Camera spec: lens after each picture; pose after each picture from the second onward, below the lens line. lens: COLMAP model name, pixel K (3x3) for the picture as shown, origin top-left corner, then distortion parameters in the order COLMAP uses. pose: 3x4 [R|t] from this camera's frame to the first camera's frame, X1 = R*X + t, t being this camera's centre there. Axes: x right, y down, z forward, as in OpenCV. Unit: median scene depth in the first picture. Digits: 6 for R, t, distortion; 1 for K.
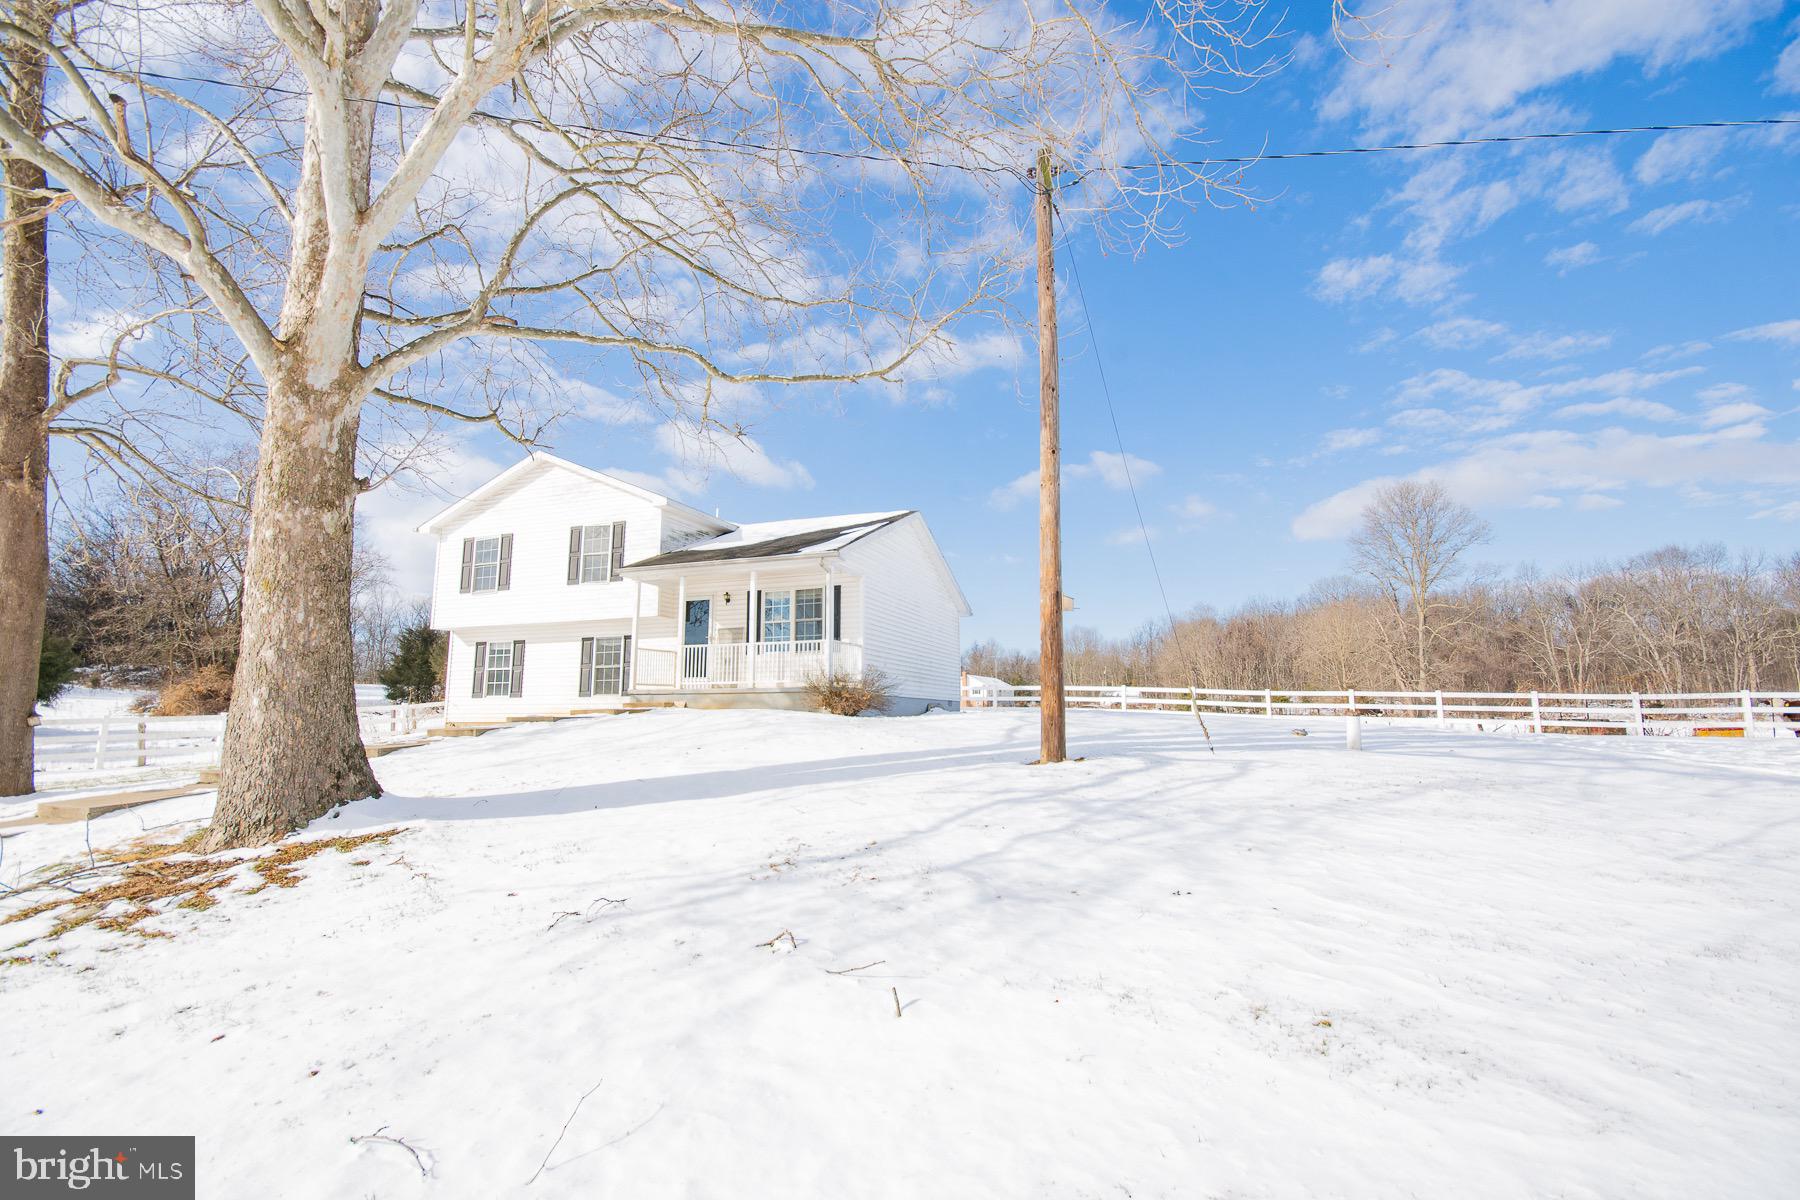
lens RADIAL K [[793.7, 0, 900.2], [0, 793.7, 604.7], [0, 0, 1]] dist [0.021929, -0.019453]
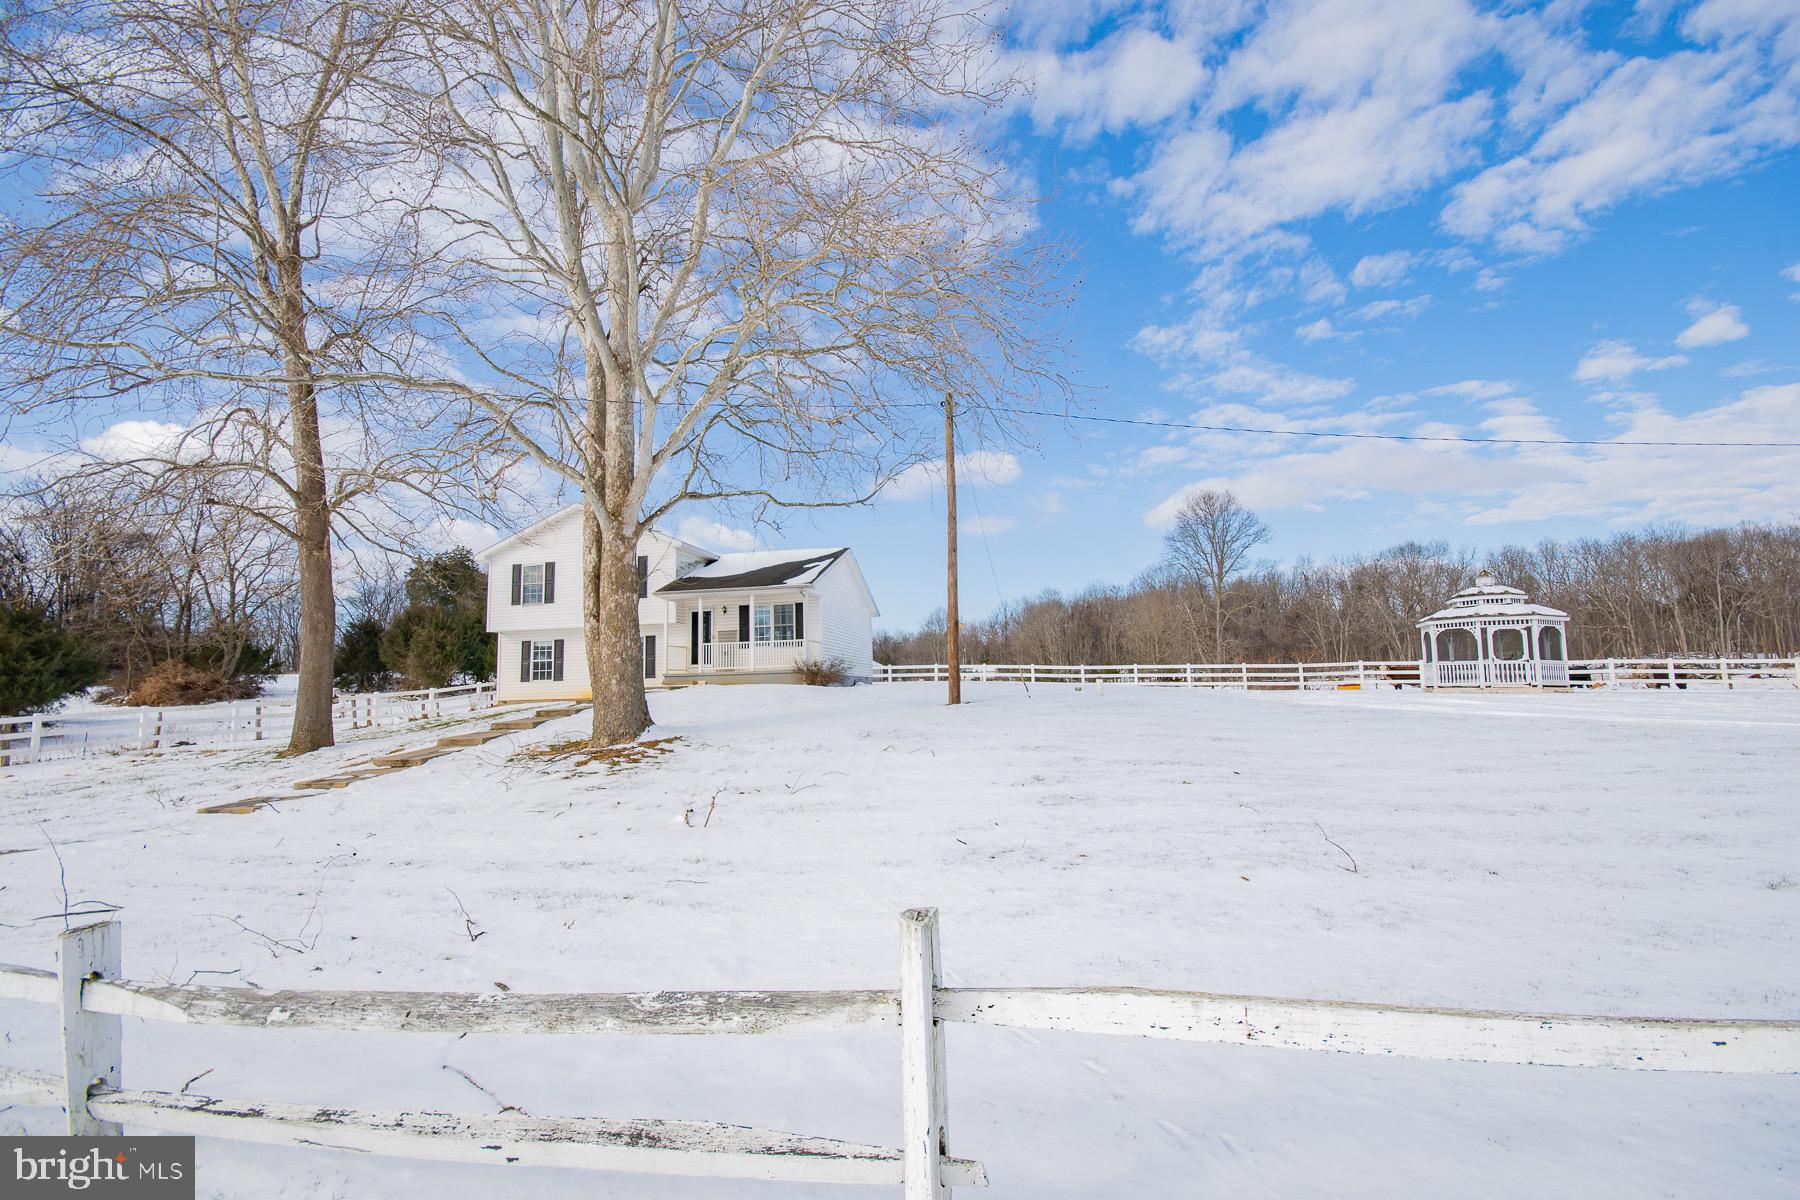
lens RADIAL K [[771.3, 0, 905.1], [0, 771.3, 621.7], [0, 0, 1]] dist [0.002230, 0.000249]
pose [[0.984687, -0.008708, 0.174114, -0.054173], [0.000750, 0.998954, 0.045716, -0.020443], [-0.174330, -0.044885, 0.983664, -0.179579]]
